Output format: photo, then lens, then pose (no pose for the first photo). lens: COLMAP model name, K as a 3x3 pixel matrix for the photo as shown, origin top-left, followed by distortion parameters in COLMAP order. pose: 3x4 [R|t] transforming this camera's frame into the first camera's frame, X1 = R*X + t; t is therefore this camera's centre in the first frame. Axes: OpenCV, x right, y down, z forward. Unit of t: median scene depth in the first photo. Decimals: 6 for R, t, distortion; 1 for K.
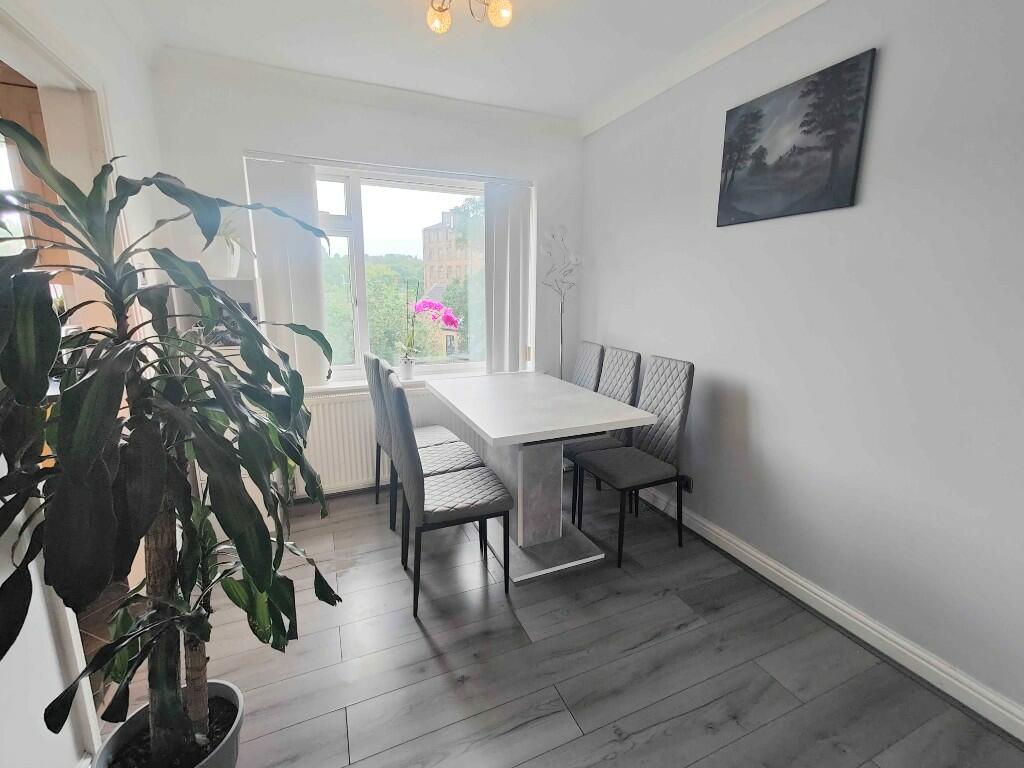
lens RADIAL K [[448.9, 0, 506.2], [0, 448.9, 382.4], [0, 0, 1]] dist [0.004370, 0.000637]
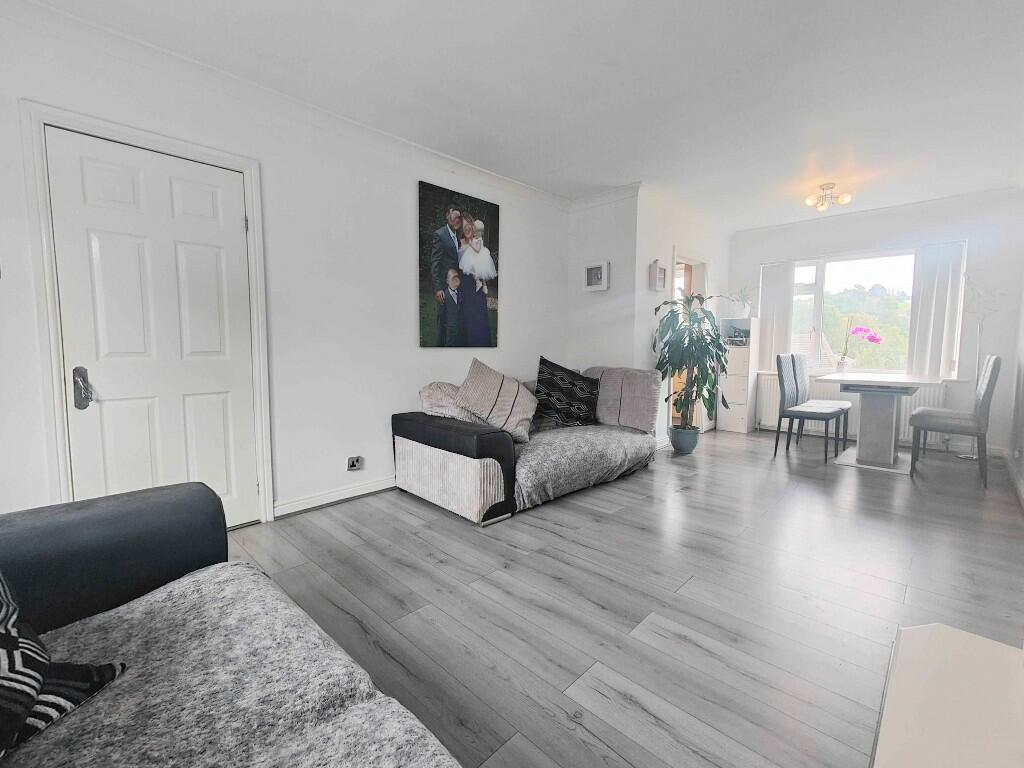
lens RADIAL K [[448.9, 0, 510.5], [0, 448.9, 384.6], [0, 0, 1]] dist [0.004370, 0.000637]
pose [[0.382529, 0.083677, -0.920146, 1.060330], [-0.187251, 0.982245, 0.011479, 0.298664], [0.904770, 0.167908, 0.391406, -0.924480]]
